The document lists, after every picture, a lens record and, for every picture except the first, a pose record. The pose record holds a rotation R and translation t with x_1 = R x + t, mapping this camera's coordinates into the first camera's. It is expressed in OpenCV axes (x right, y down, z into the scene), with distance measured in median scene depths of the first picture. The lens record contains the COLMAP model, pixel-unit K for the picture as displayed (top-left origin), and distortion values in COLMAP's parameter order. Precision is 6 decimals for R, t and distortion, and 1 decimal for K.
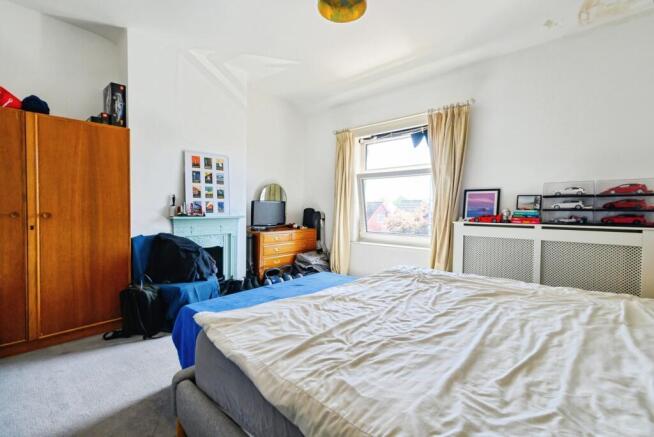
lens RADIAL K [[287.0, 0, 327.6], [0, 287.0, 217.0], [0, 0, 1]] dist [0.003556, 0.004017]
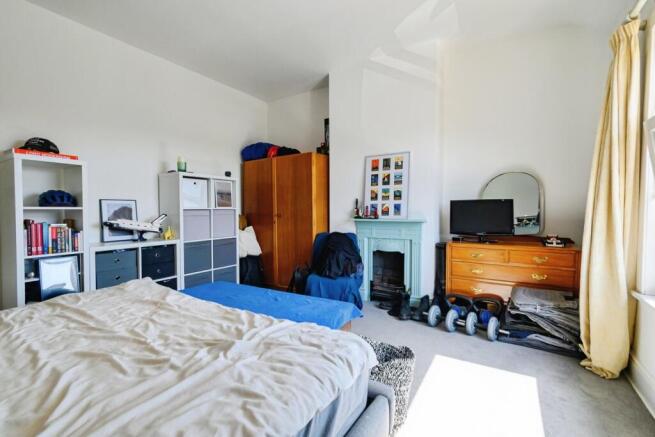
lens RADIAL K [[285.7, 0, 329.4], [0, 285.7, 217.8], [0, 0, 1]] dist [-0.004506, -0.000225]
pose [[0.205350, 0.020815, -0.978467, 0.490698], [-0.025494, 0.999548, 0.015913, -0.017152], [0.978357, 0.021678, 0.205788, 0.621845]]
